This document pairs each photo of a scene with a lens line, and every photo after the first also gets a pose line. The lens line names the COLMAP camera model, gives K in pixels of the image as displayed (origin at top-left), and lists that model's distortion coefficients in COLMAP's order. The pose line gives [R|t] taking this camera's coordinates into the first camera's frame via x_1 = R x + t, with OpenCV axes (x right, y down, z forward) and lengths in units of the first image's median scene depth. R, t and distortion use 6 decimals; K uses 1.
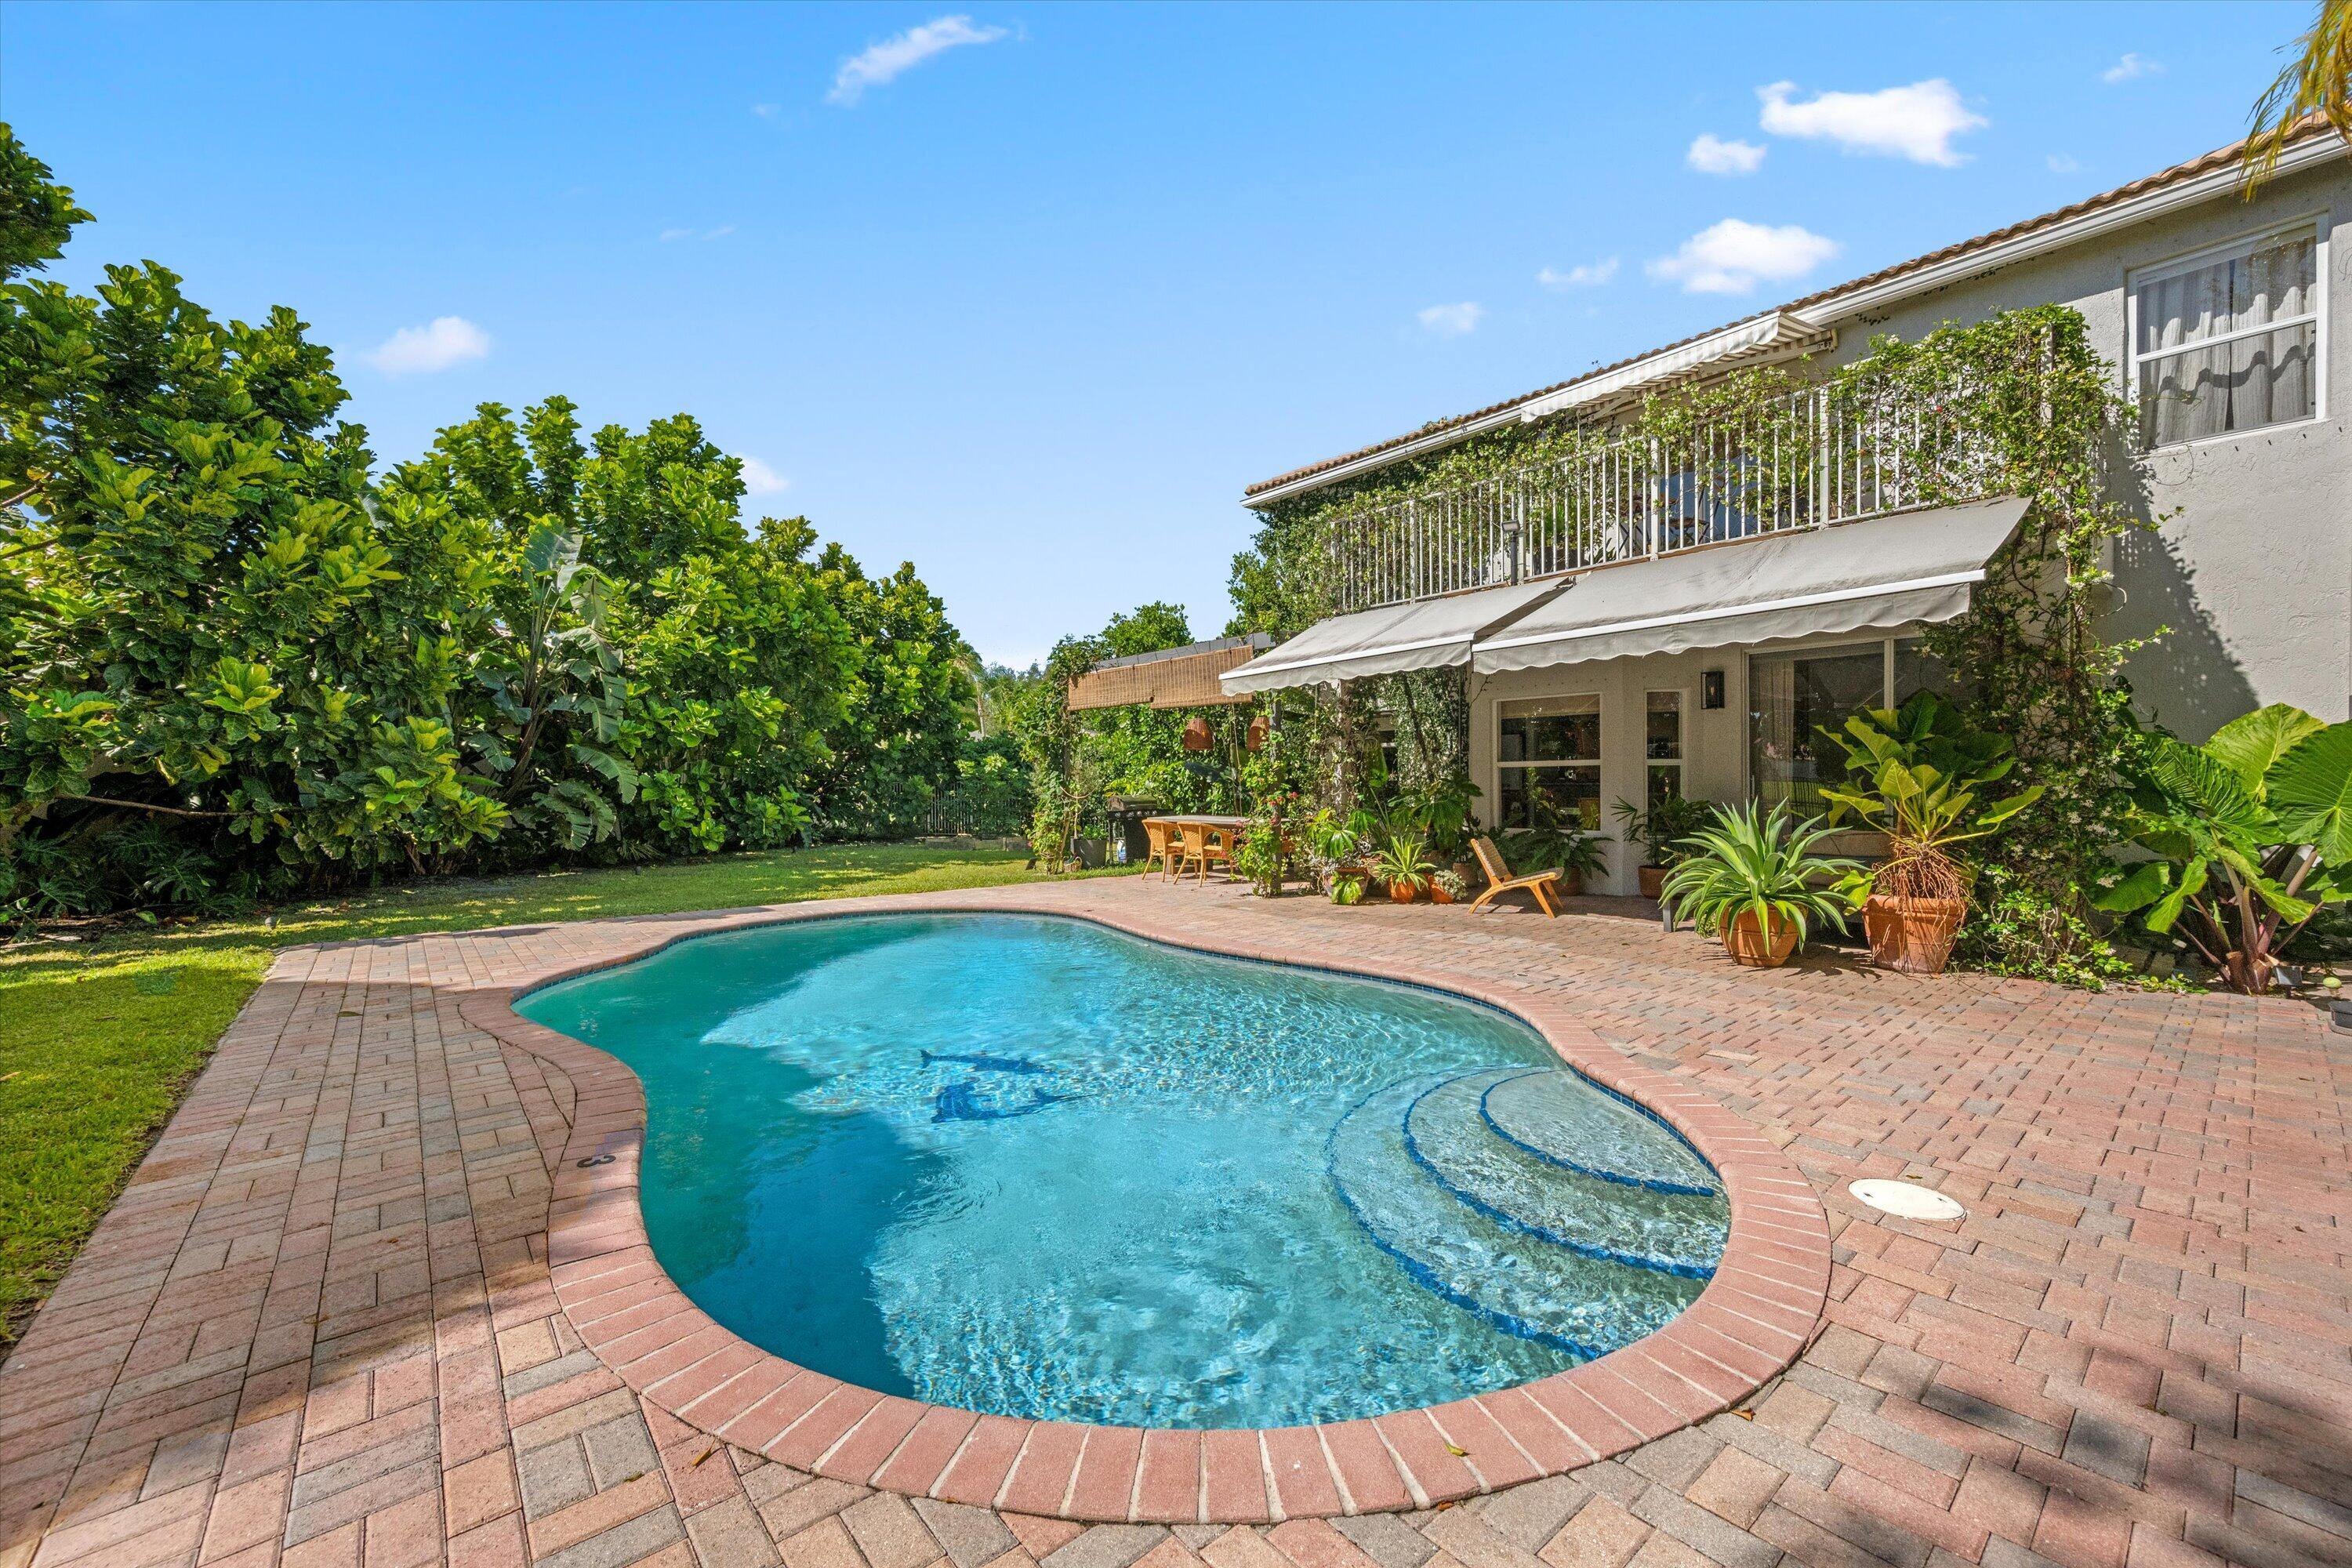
lens RADIAL K [[935.1, 0, 1179.9], [0, 935.1, 785.5], [0, 0, 1]] dist [0.002680, 0.000684]
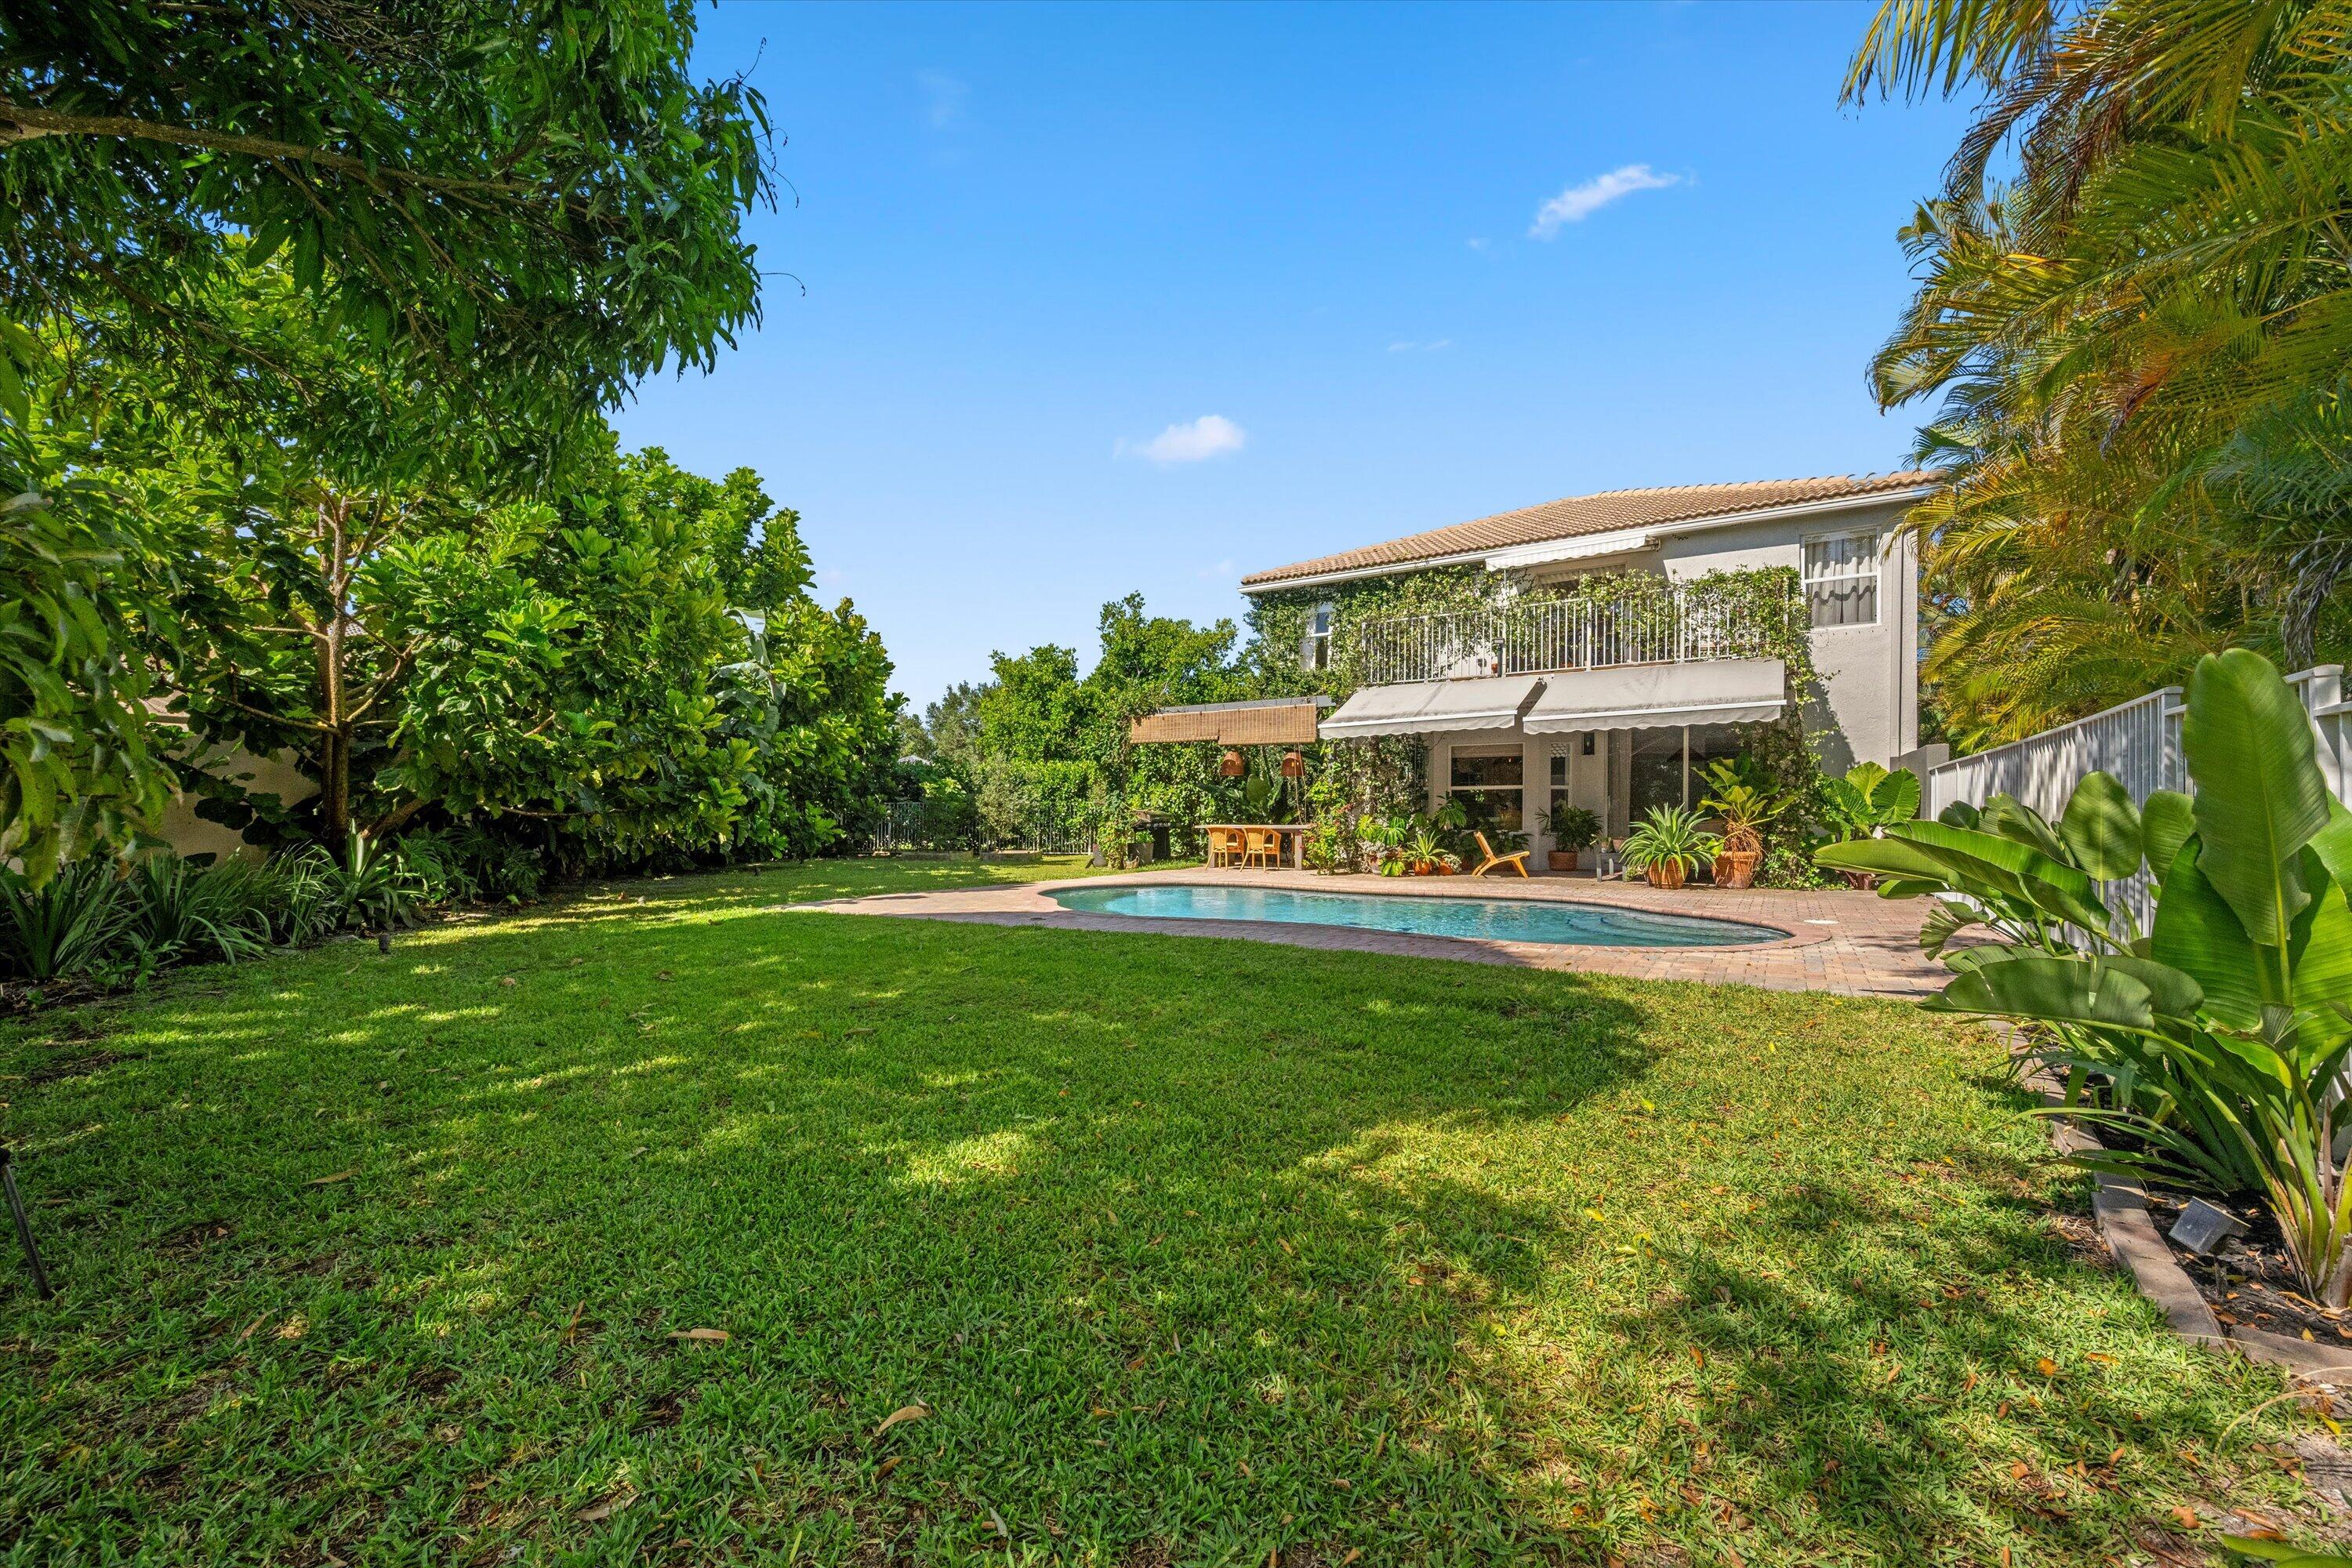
lens RADIAL K [[935.1, 0, 1181.0], [0, 935.1, 809.7], [0, 0, 1]] dist [0.002680, 0.000684]
pose [[0.958745, 0.007059, 0.284180, -0.677933], [-0.005393, 0.999963, -0.006642, 0.033653], [-0.284217, 0.004836, 0.958748, -0.433246]]
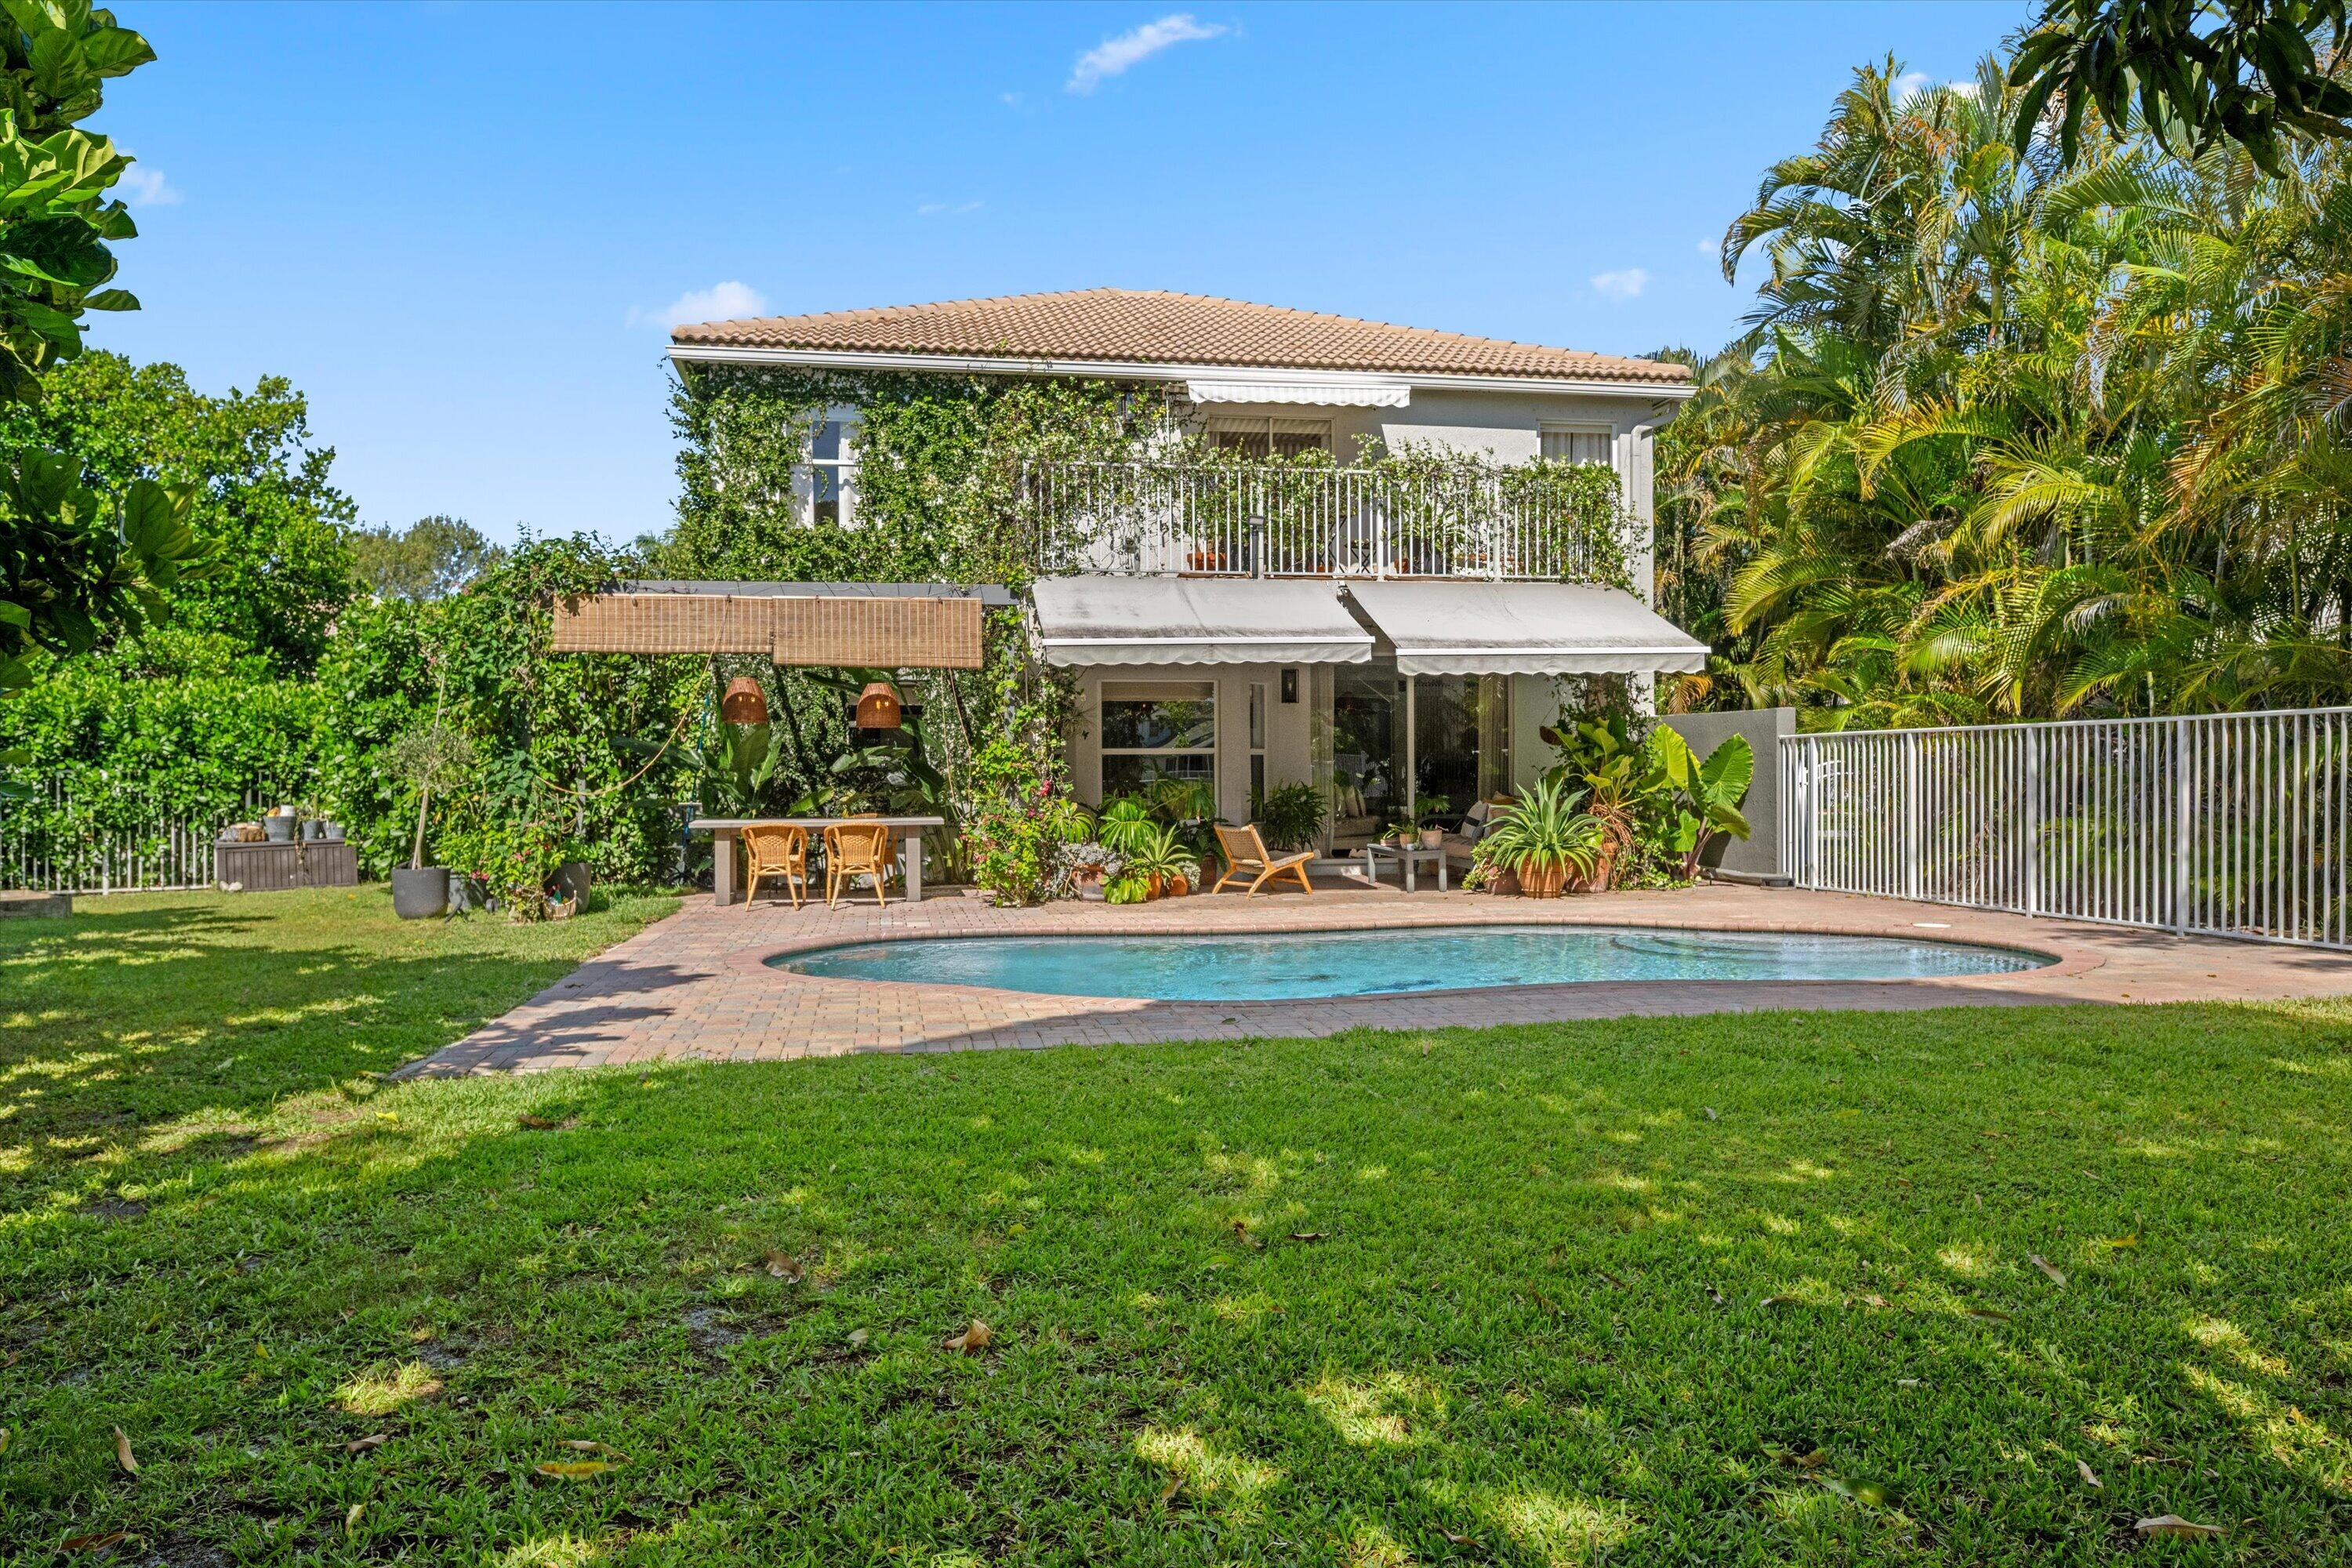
lens RADIAL K [[1651.0, 0, 1165.6], [0, 1651.0, 787.4], [0, 0, 1]] dist [-0.000046, -0.006531]
pose [[0.510174, -0.005089, 0.860056, -1.337708], [0.005423, 0.999982, 0.002700, 0.012642], [-0.860054, 0.003287, 0.510193, 0.169056]]
